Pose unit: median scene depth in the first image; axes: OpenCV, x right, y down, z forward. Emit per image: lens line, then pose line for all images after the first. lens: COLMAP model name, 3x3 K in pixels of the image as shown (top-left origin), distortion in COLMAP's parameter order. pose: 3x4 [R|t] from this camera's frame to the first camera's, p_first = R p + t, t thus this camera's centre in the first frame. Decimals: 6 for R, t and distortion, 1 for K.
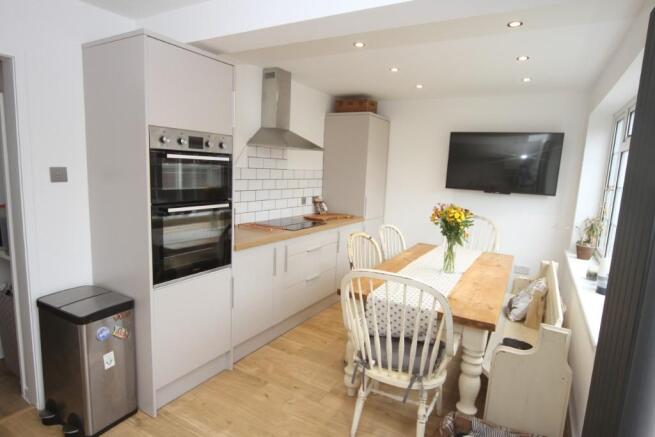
lens RADIAL K [[363.2, 0, 328.3], [0, 363.2, 220.9], [0, 0, 1]] dist [-0.015233, 0.001011]
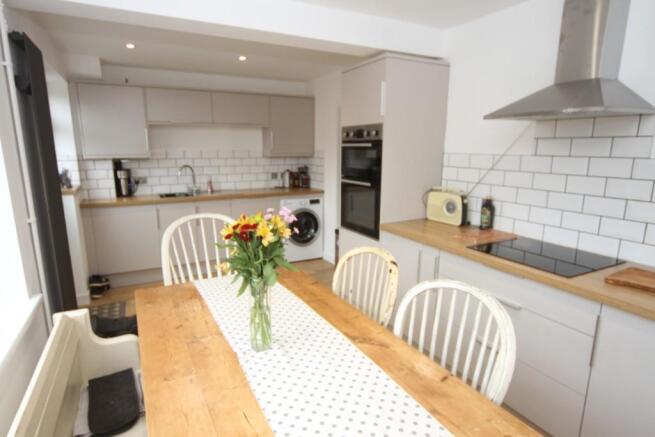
lens RADIAL K [[363.2, 0, 328.3], [0, 363.2, 220.9], [0, 0, 1]] dist [-0.015233, 0.001011]
pose [[-0.512833, 0.124443, -0.849421, 0.717192], [-0.150370, 0.961121, 0.231593, -0.163760], [0.845217, 0.246496, -0.474182, 1.323761]]
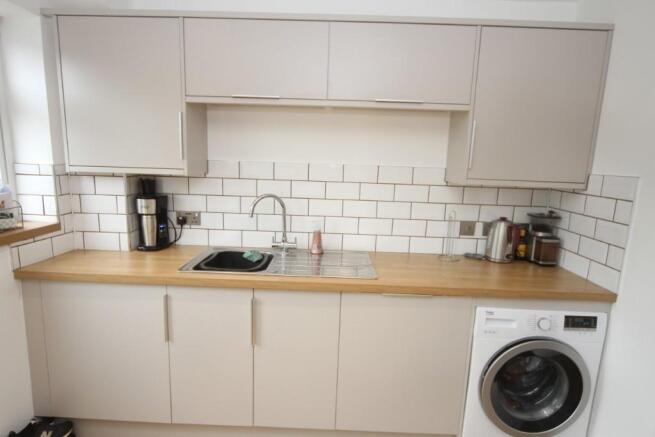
lens RADIAL K [[363.2, 0, 328.3], [0, 363.2, 220.9], [0, 0, 1]] dist [-0.015233, 0.001011]
pose [[-0.864741, 0.011209, -0.502093, 0.308466], [-0.143457, 0.952584, 0.268337, -0.130990], [0.481294, 0.304071, -0.822130, 0.982815]]
